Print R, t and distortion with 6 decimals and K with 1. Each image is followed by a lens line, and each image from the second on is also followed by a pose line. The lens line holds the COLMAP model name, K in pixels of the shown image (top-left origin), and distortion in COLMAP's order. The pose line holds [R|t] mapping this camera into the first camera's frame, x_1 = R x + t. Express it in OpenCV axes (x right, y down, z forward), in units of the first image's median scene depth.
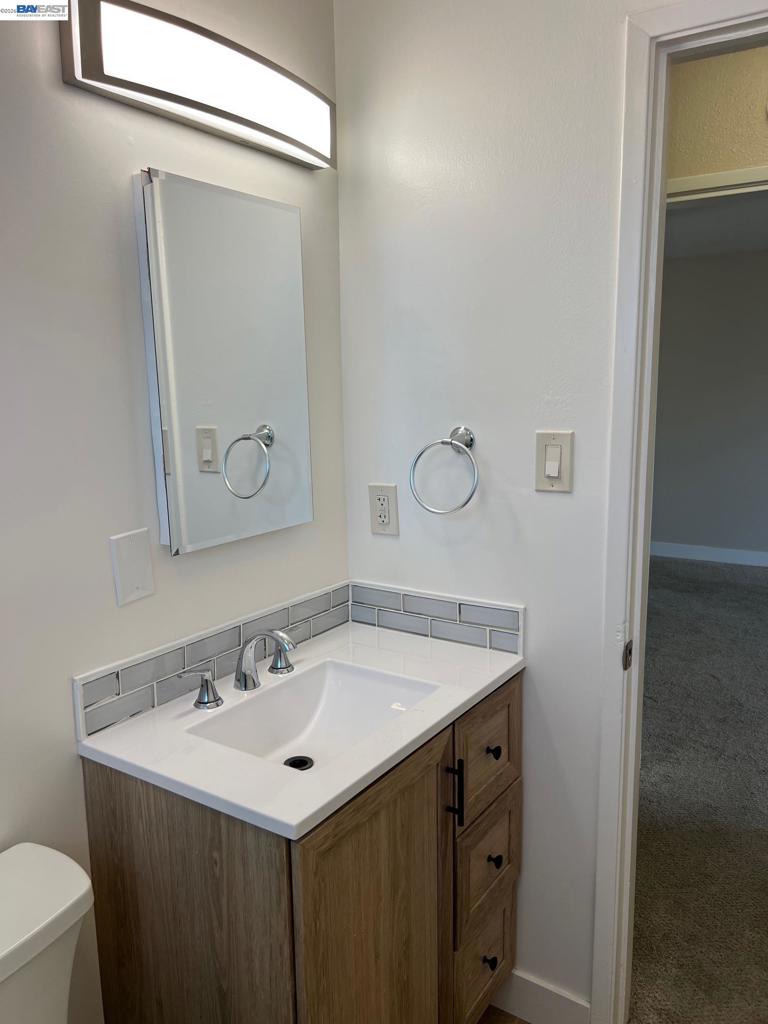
lens RADIAL K [[769.1, 0, 384.0], [0, 769.1, 507.1], [0, 0, 1]] dist [0.045242, -0.066575]
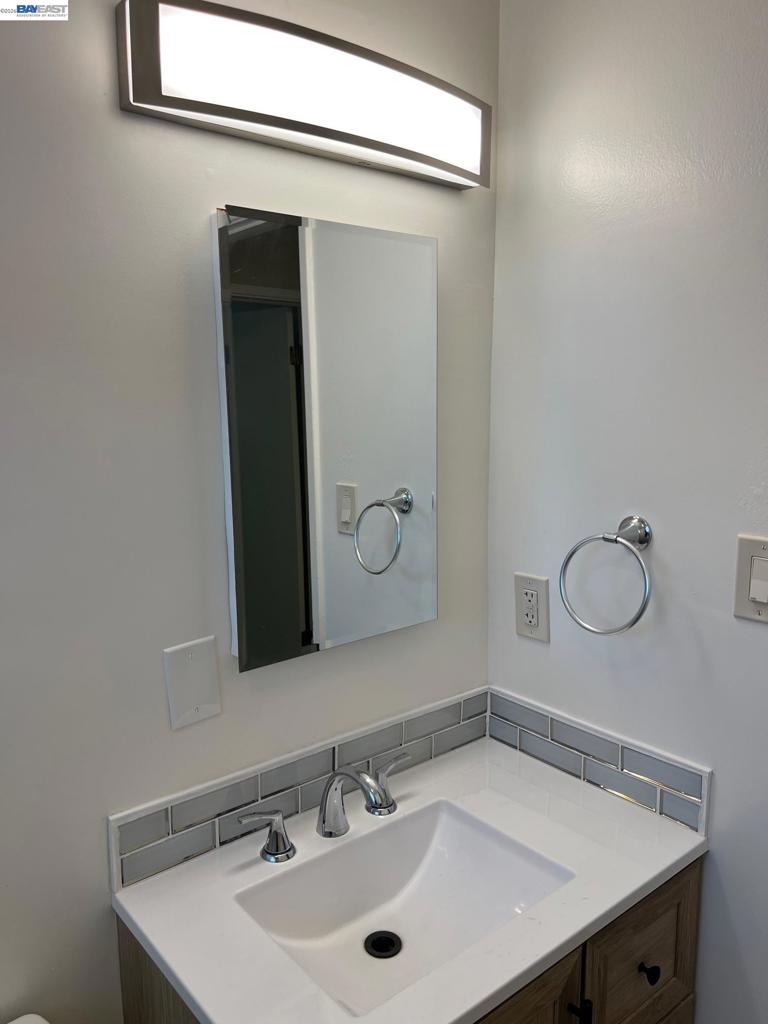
lens RADIAL K [[769.1, 0, 384.5], [0, 769.1, 510.1], [0, 0, 1]] dist [0.045242, -0.066575]
pose [[0.958458, 0.054039, -0.280069, 0.079459], [-0.056092, 0.998425, 0.000683, -0.100280], [0.279665, 0.015055, 0.959980, 0.211251]]
